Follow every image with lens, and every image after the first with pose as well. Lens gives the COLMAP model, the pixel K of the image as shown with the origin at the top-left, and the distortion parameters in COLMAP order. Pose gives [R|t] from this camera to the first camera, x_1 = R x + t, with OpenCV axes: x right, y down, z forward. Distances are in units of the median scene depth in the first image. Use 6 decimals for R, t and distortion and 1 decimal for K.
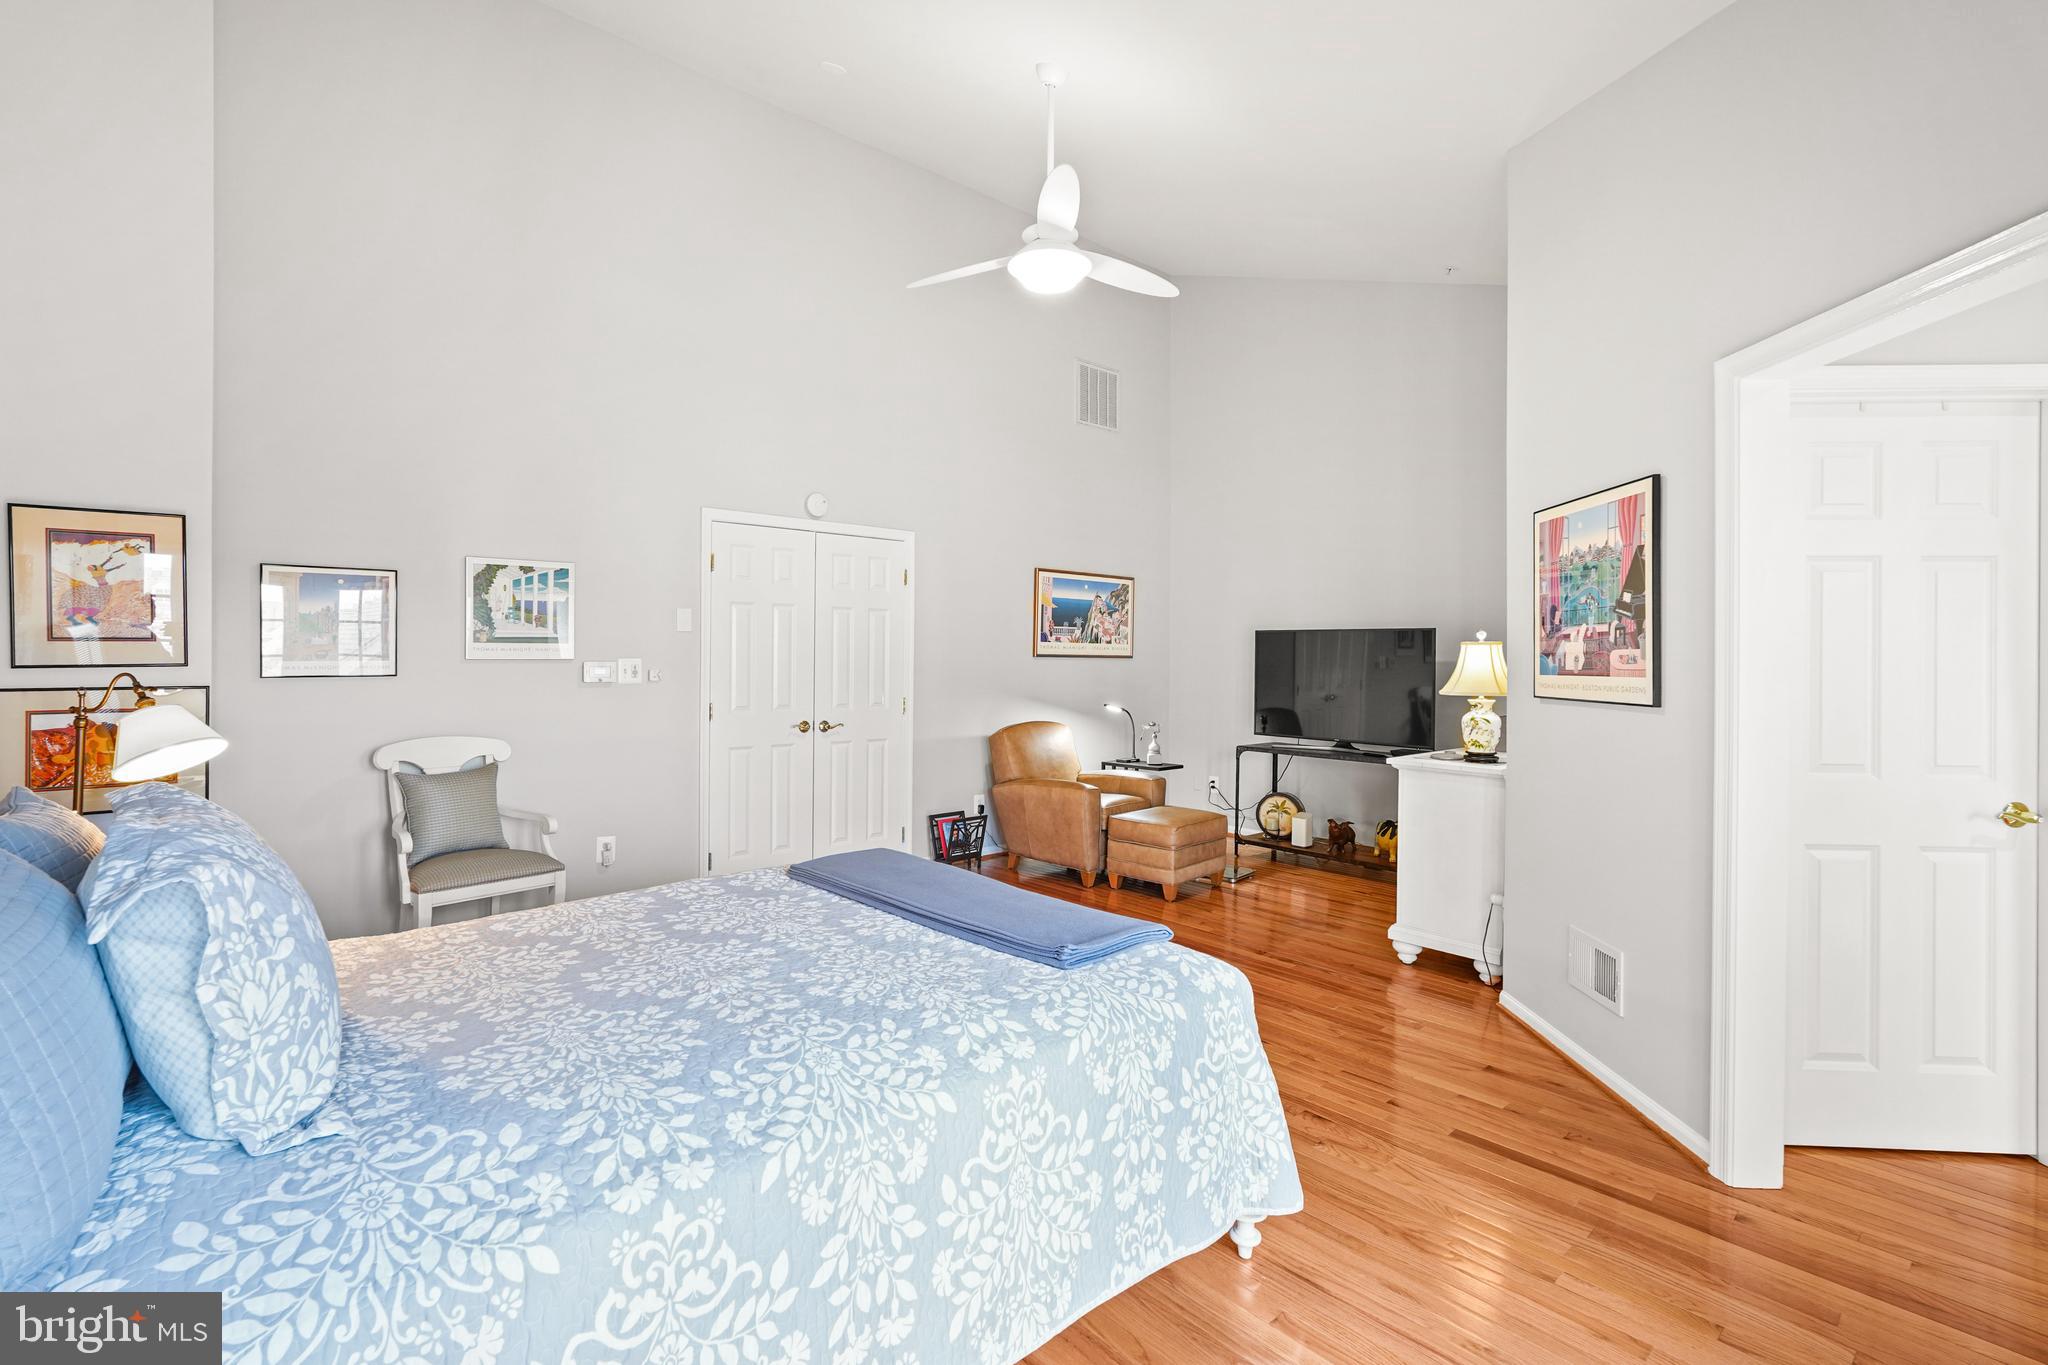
lens RADIAL K [[917.5, 0, 1019.1], [0, 917.5, 652.6], [0, 0, 1]] dist [-0.000572, 0.000874]
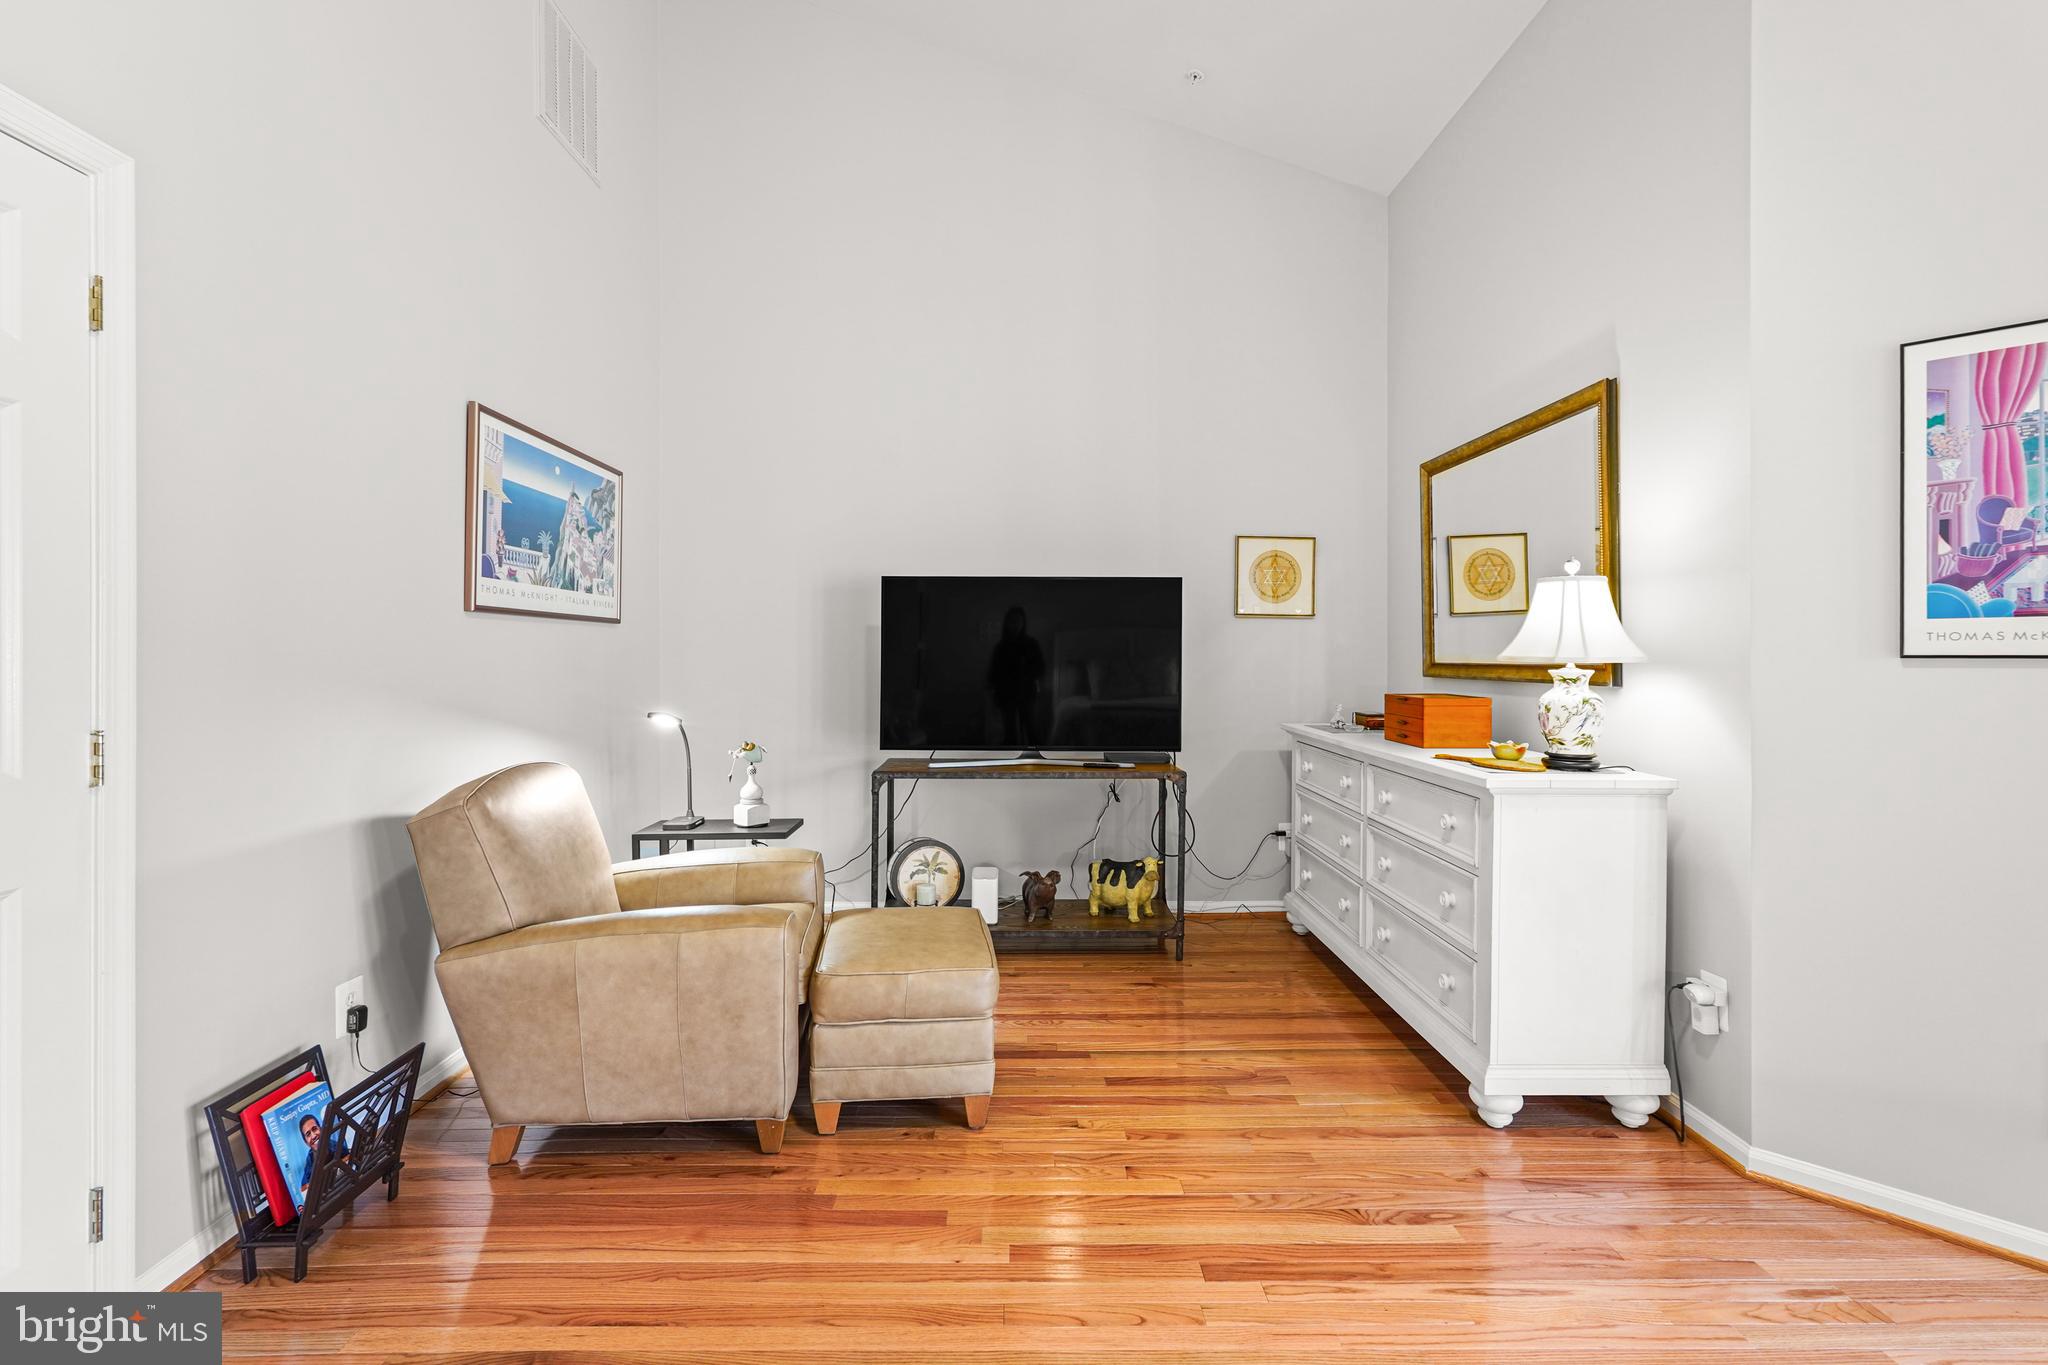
lens RADIAL K [[917.5, 0, 1019.1], [0, 917.5, 652.6], [0, 0, 1]] dist [-0.000572, 0.000874]
pose [[0.661376, -0.006842, 0.750023, -0.148998], [0.001248, 0.999967, 0.008021, 0.023049], [-0.750053, -0.004369, 0.661363, 0.594422]]
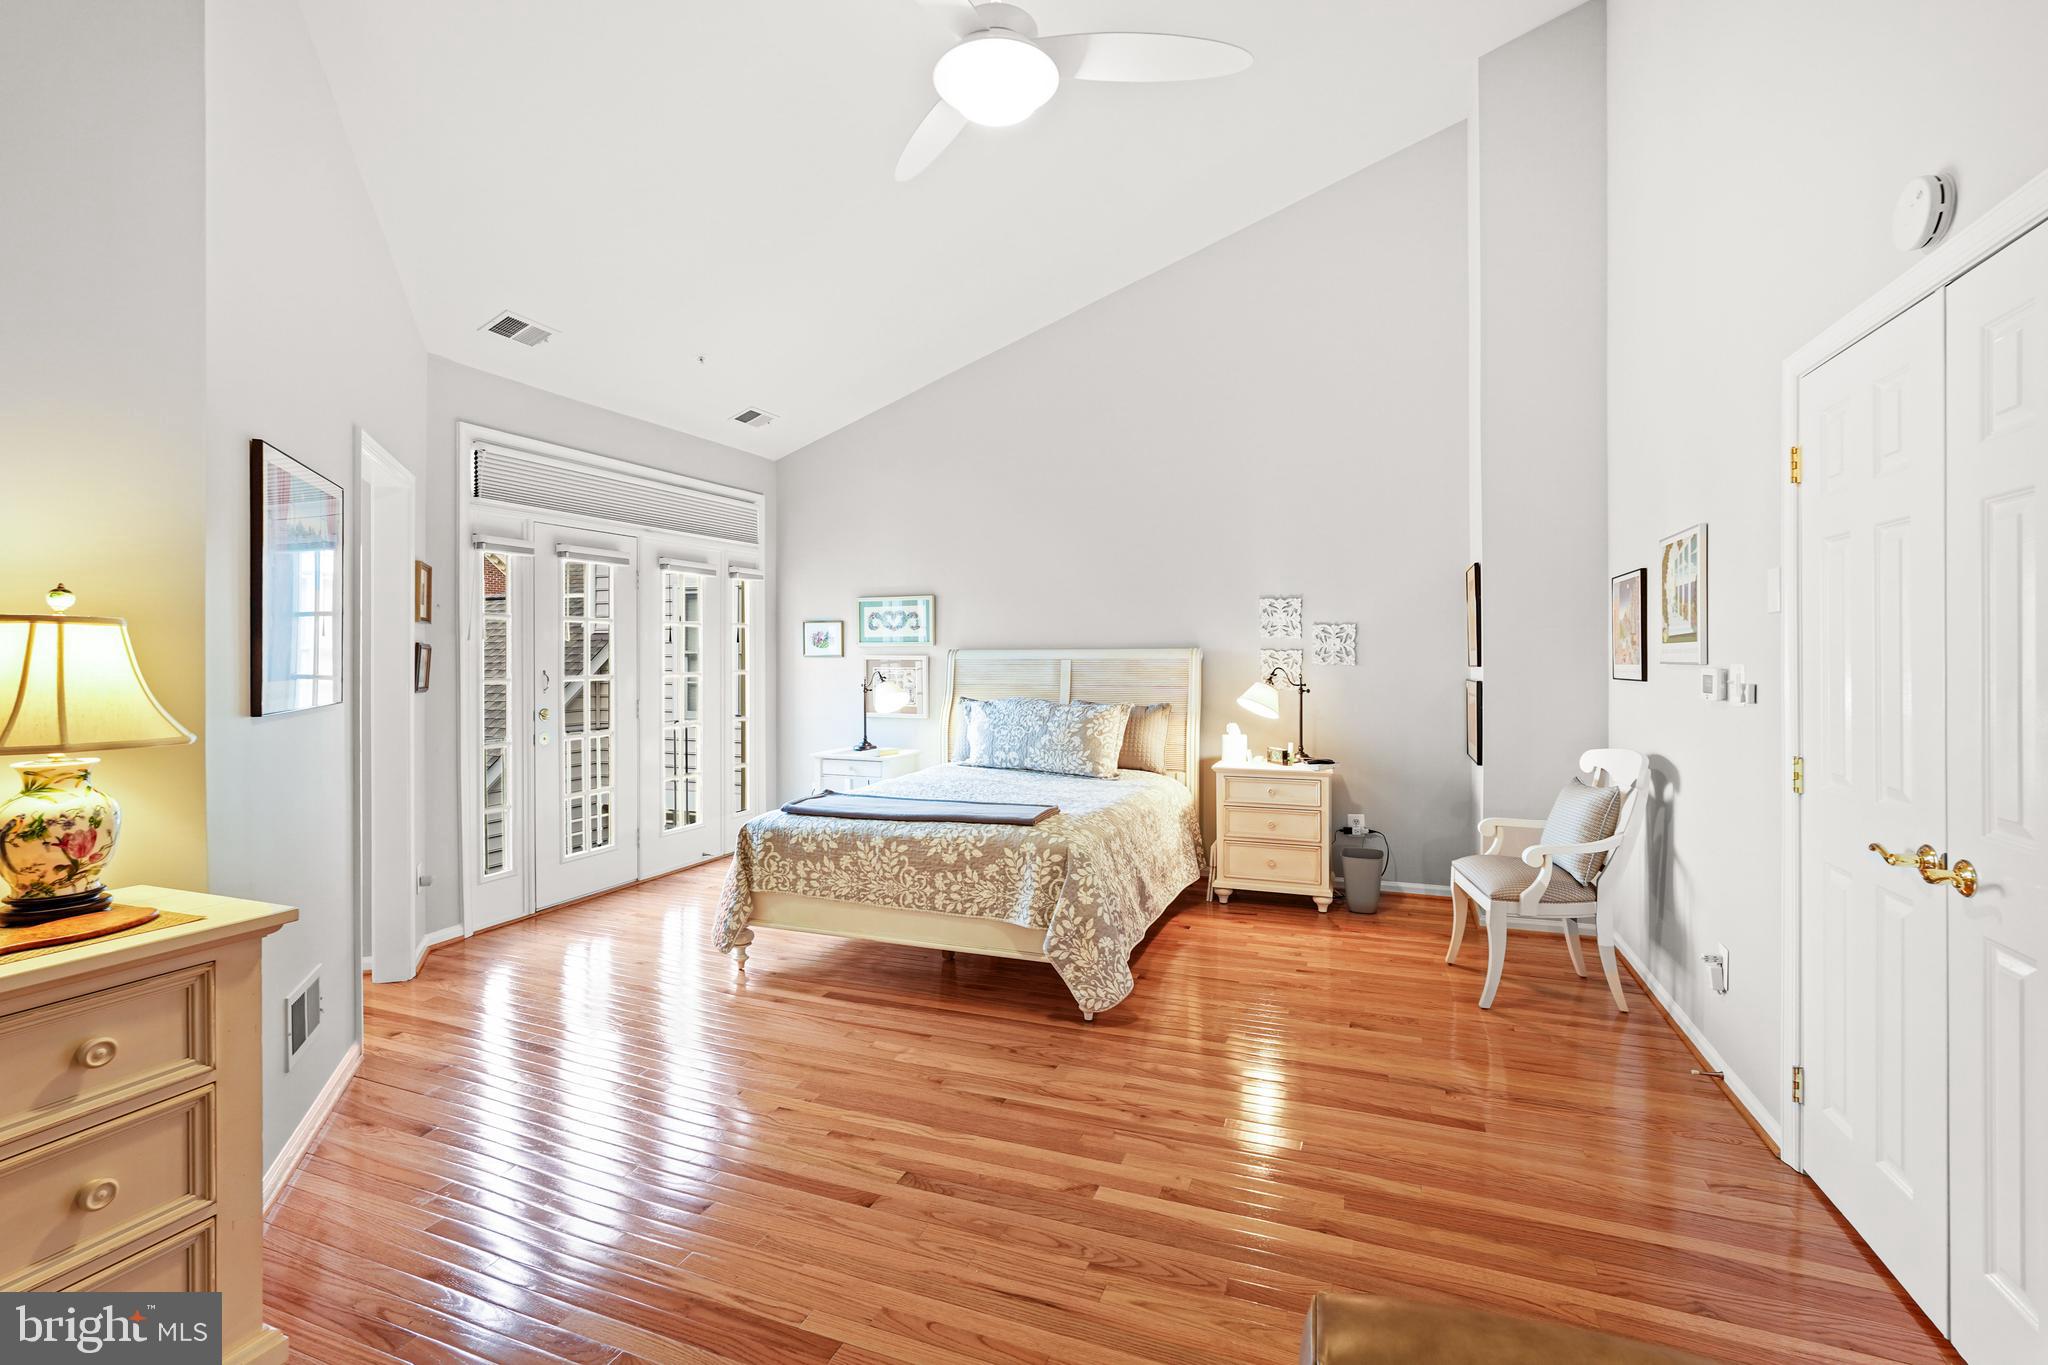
lens RADIAL K [[917.5, 0, 1019.1], [0, 917.5, 652.6], [0, 0, 1]] dist [-0.000572, 0.000874]
pose [[-0.894546, 0.000462, -0.446976, 0.209853], [0.005347, 0.999939, -0.009667, 0.006617], [0.446945, -0.011037, -0.894494, 1.060584]]
